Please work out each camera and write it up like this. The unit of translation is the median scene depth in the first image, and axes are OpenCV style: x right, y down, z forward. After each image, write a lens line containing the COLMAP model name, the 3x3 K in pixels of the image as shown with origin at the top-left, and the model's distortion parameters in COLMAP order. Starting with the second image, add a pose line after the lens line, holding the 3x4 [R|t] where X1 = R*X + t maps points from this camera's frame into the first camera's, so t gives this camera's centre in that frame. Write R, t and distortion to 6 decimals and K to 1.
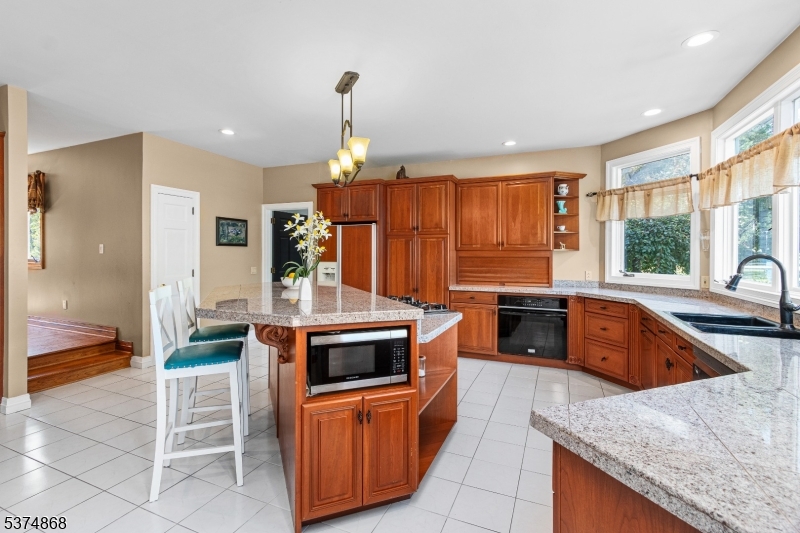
lens RADIAL K [[368.5, 0, 397.9], [0, 368.5, 262.8], [0, 0, 1]] dist [-0.001723, 0.000142]
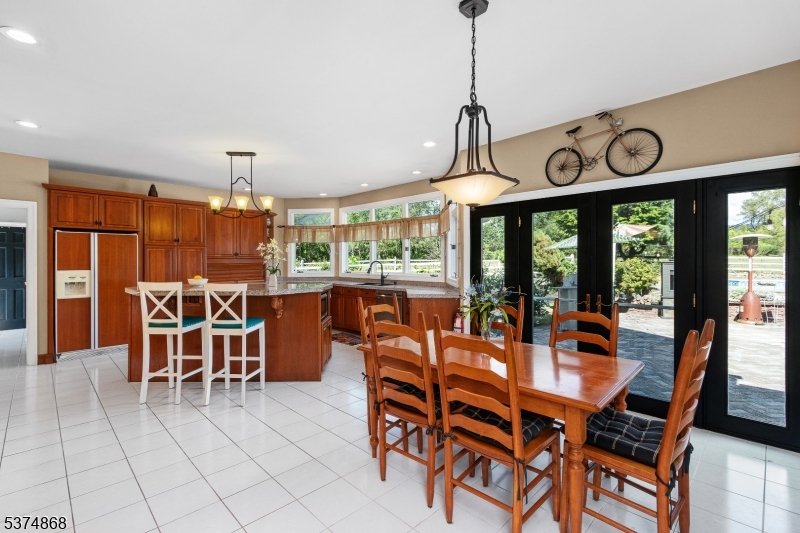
lens RADIAL K [[368.5, 0, 395.6], [0, 368.5, 262.7], [0, 0, 1]] dist [-0.001723, 0.000142]
pose [[0.362891, -0.008661, 0.931791, -0.875638], [0.025933, 0.999663, -0.000807, -0.000699], [-0.931471, 0.024457, 0.362993, -0.122366]]
